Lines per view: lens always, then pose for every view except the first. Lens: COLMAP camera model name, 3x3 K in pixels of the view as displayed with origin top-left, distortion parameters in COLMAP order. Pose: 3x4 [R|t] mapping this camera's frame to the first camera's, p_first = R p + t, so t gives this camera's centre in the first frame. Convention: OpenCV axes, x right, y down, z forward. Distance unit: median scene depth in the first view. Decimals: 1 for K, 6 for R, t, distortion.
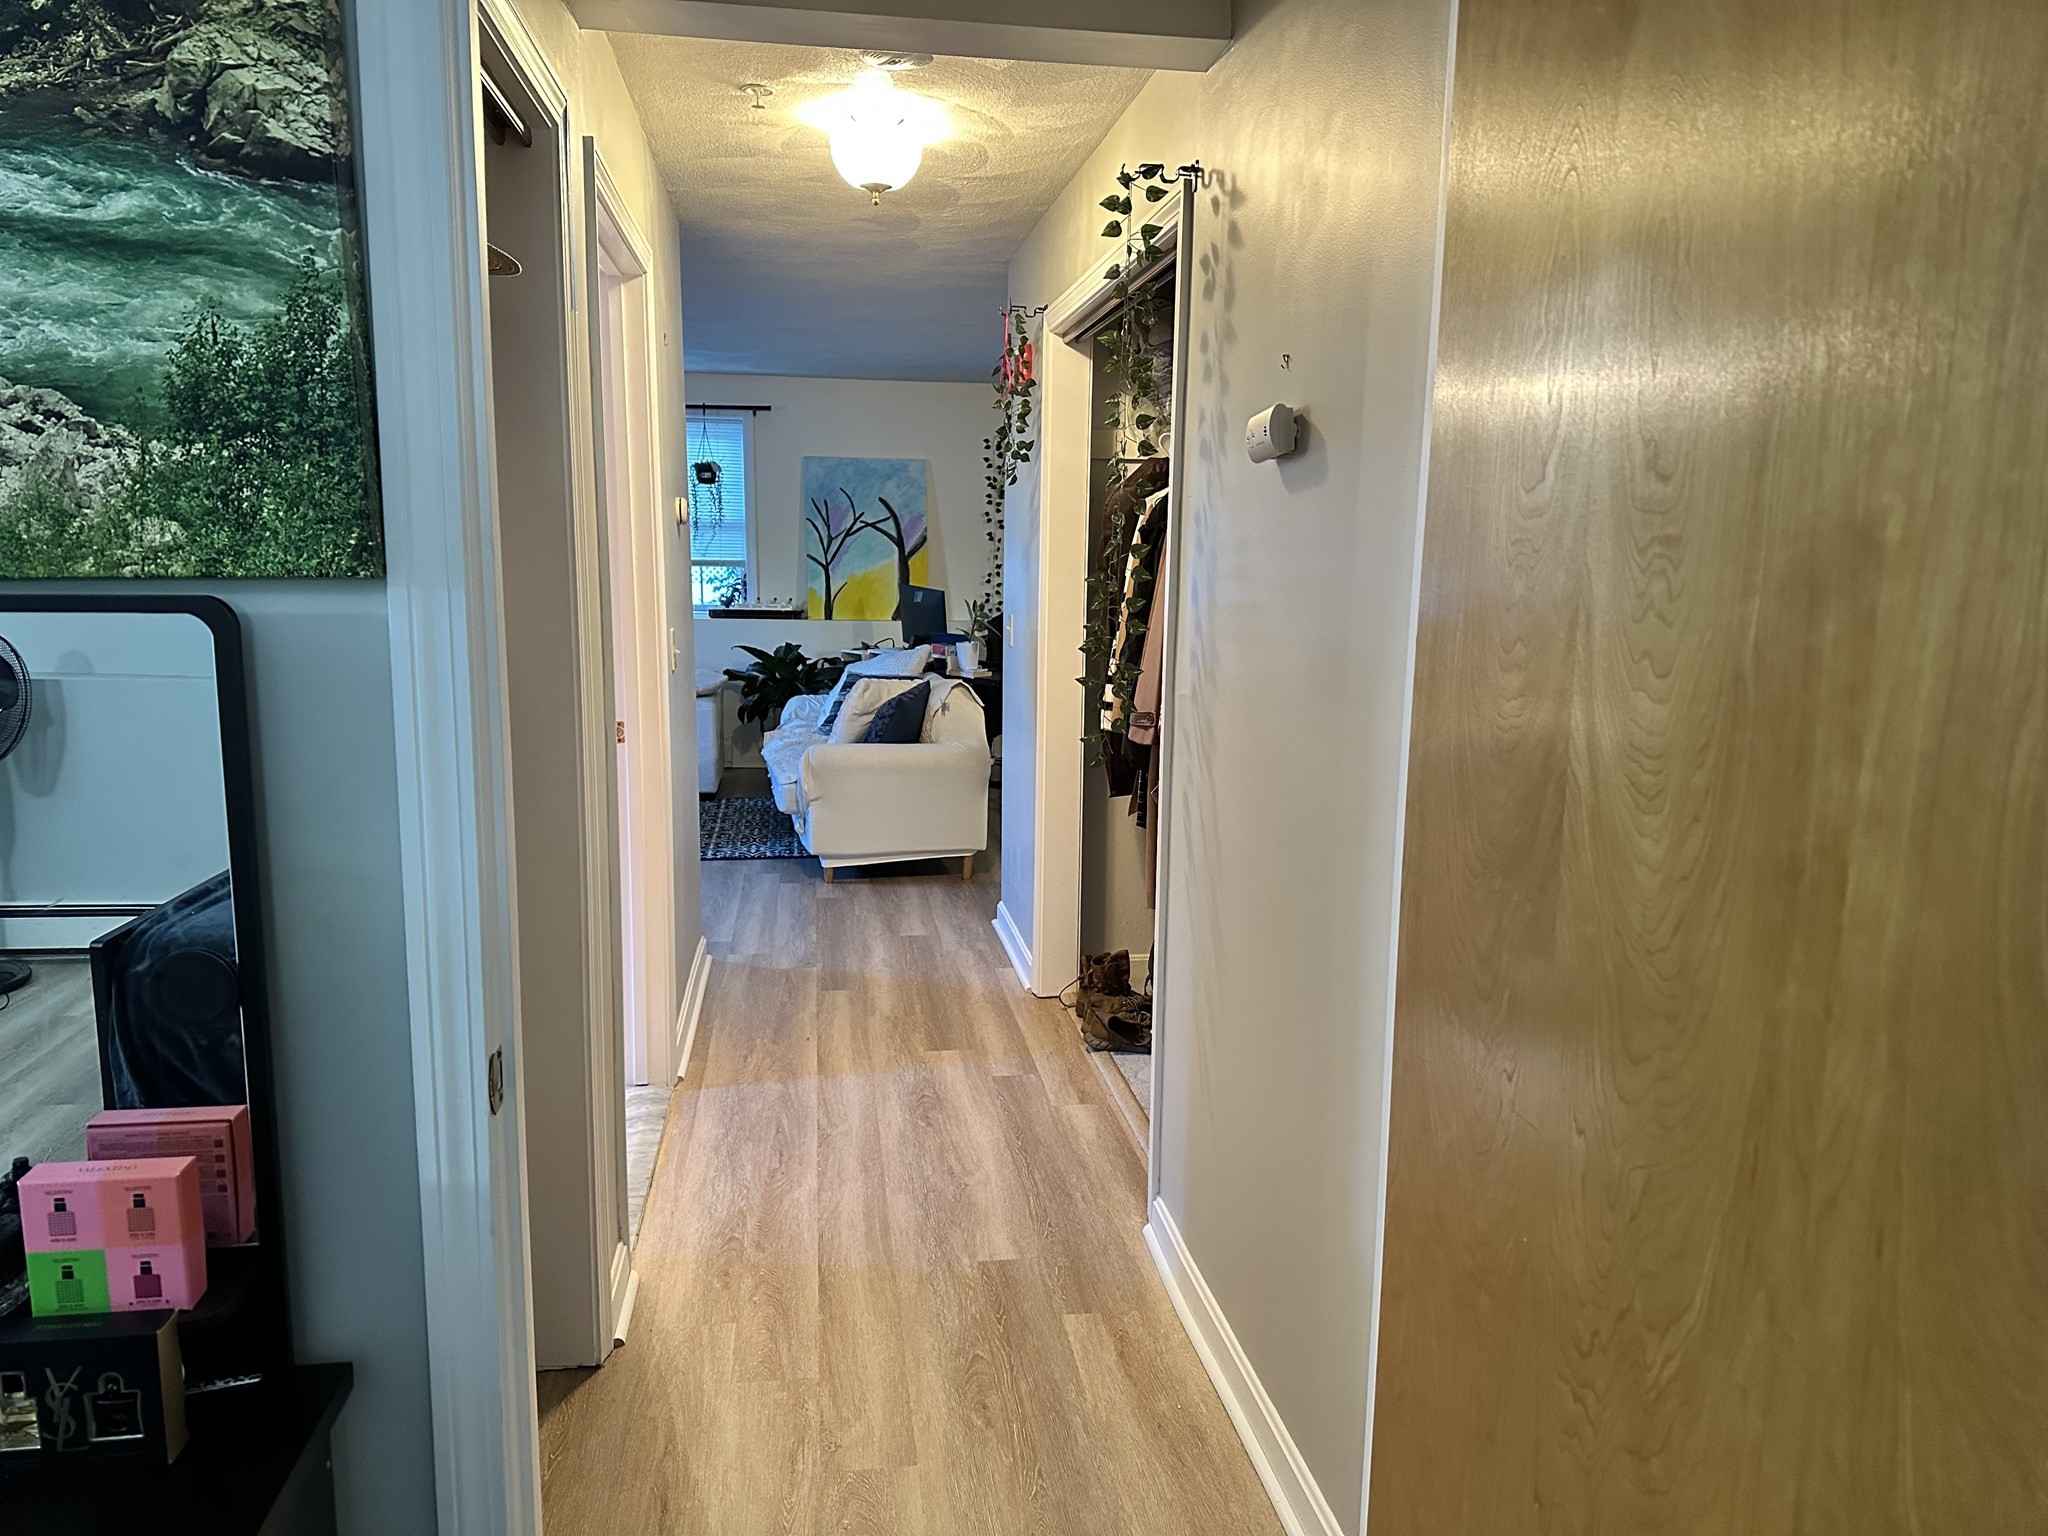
lens RADIAL K [[1454.2, 0, 1059.7], [0, 1454.2, 774.2], [0, 0, 1]] dist [0.081665, -0.103689]
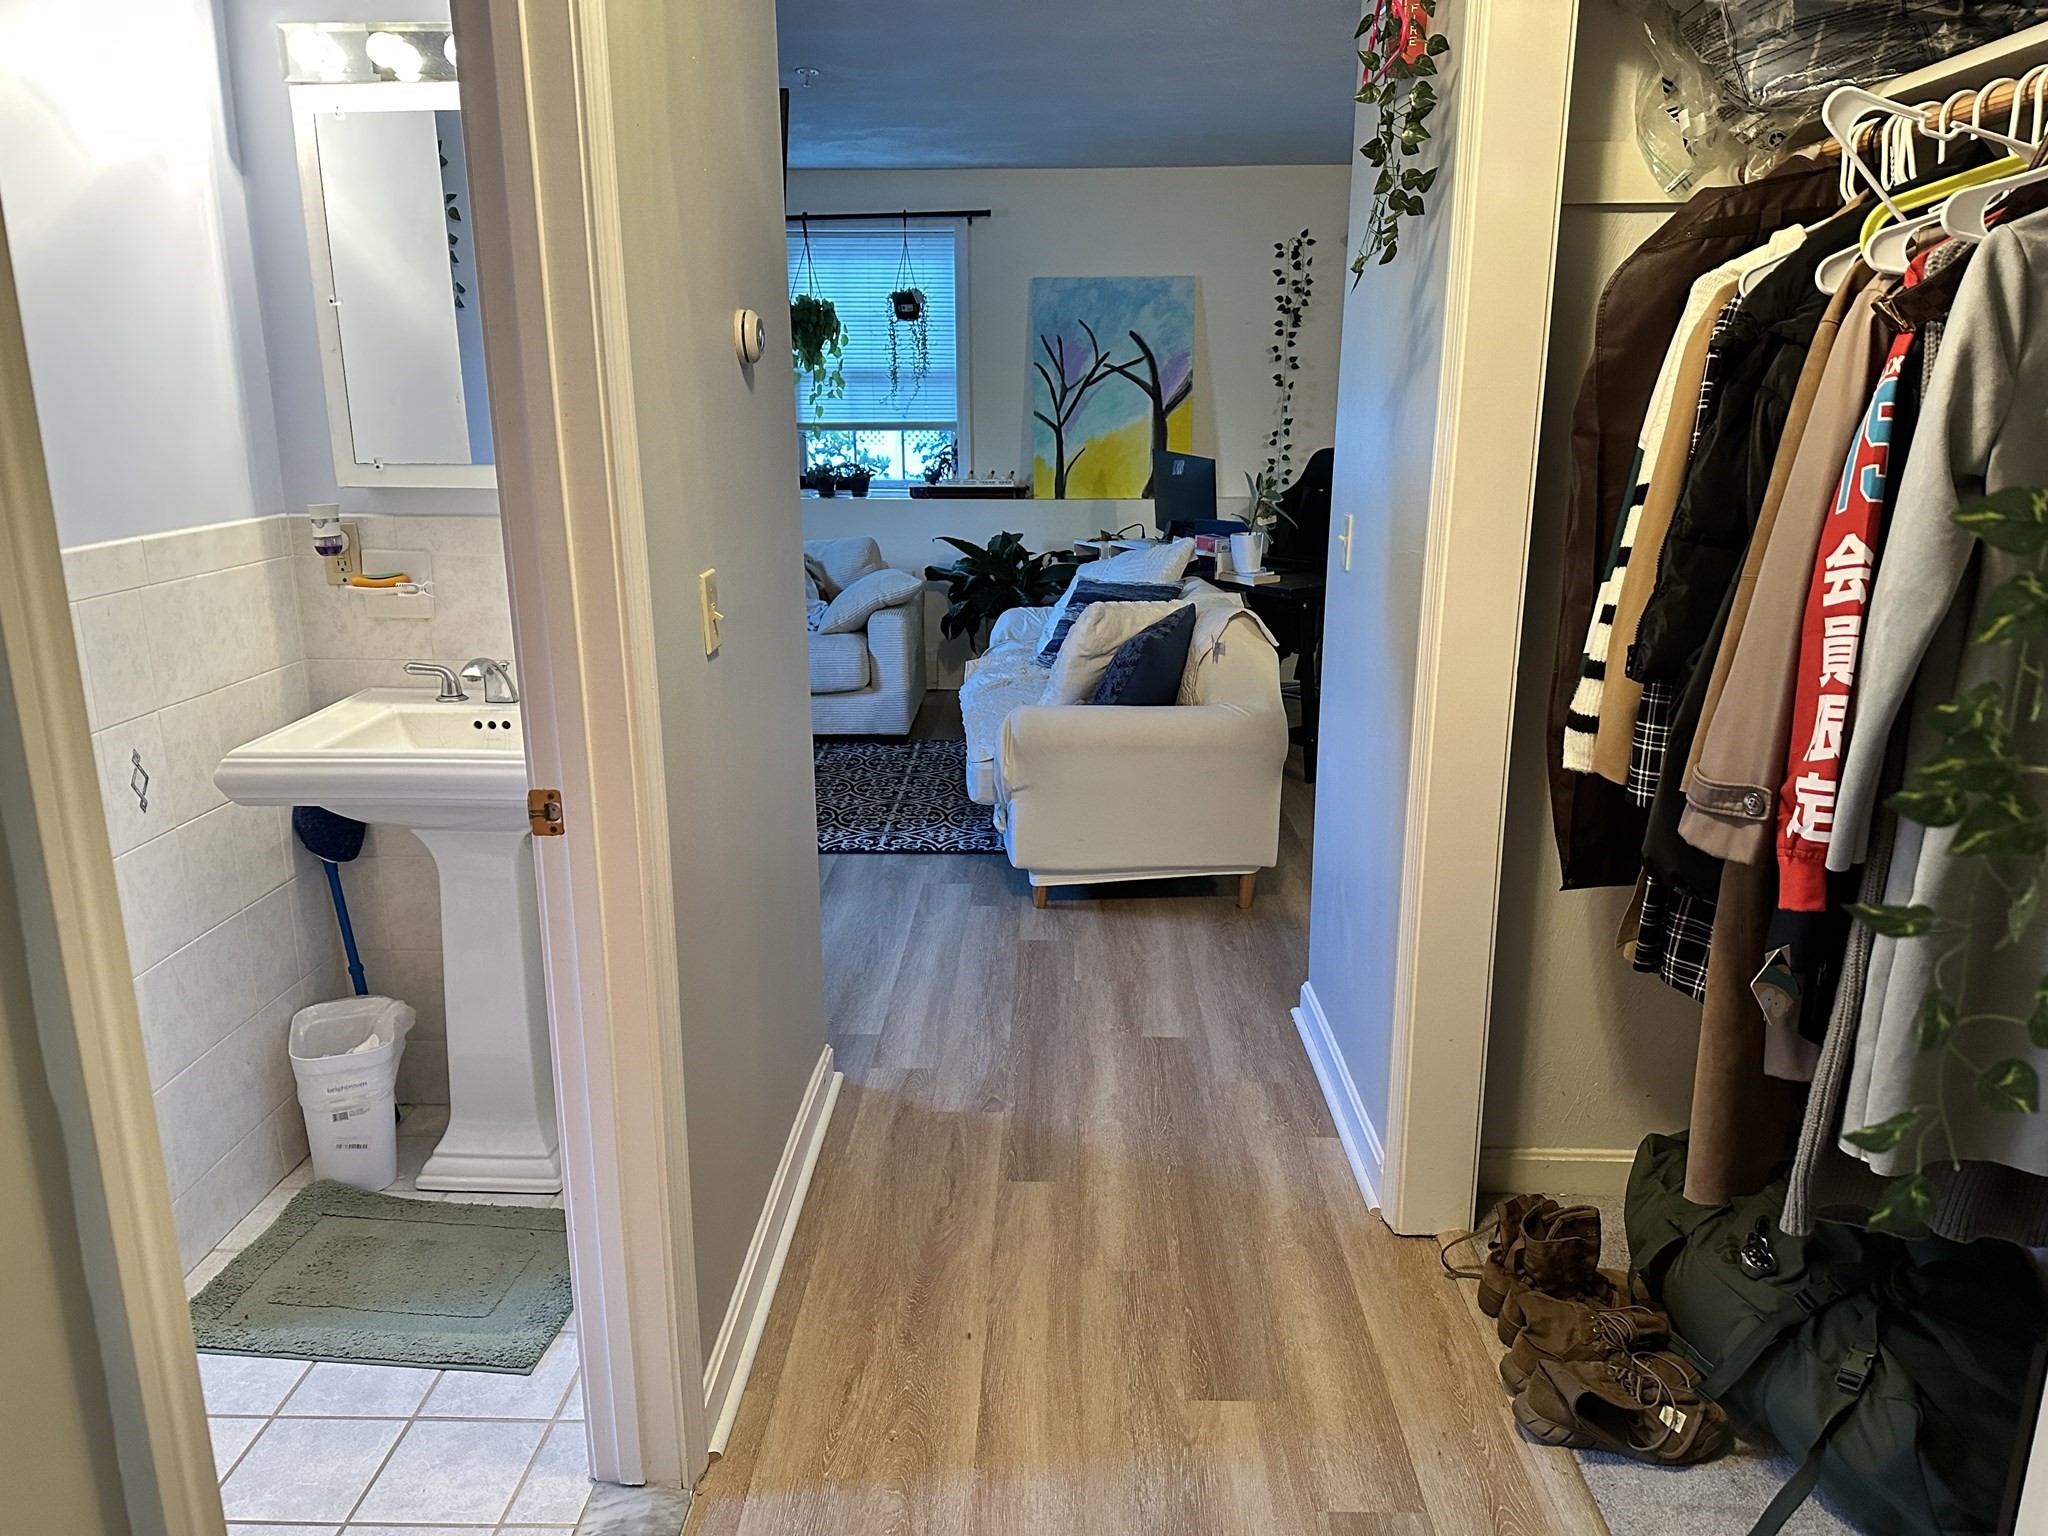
lens RADIAL K [[1454.2, 0, 1009.0], [0, 1454.2, 788.4], [0, 0, 1]] dist [0.081665, -0.103689]
pose [[0.979284, 0.033778, -0.199653, -0.039217], [-0.012660, 0.994273, 0.106120, -0.052584], [0.202095, -0.101395, 0.974103, 0.343709]]
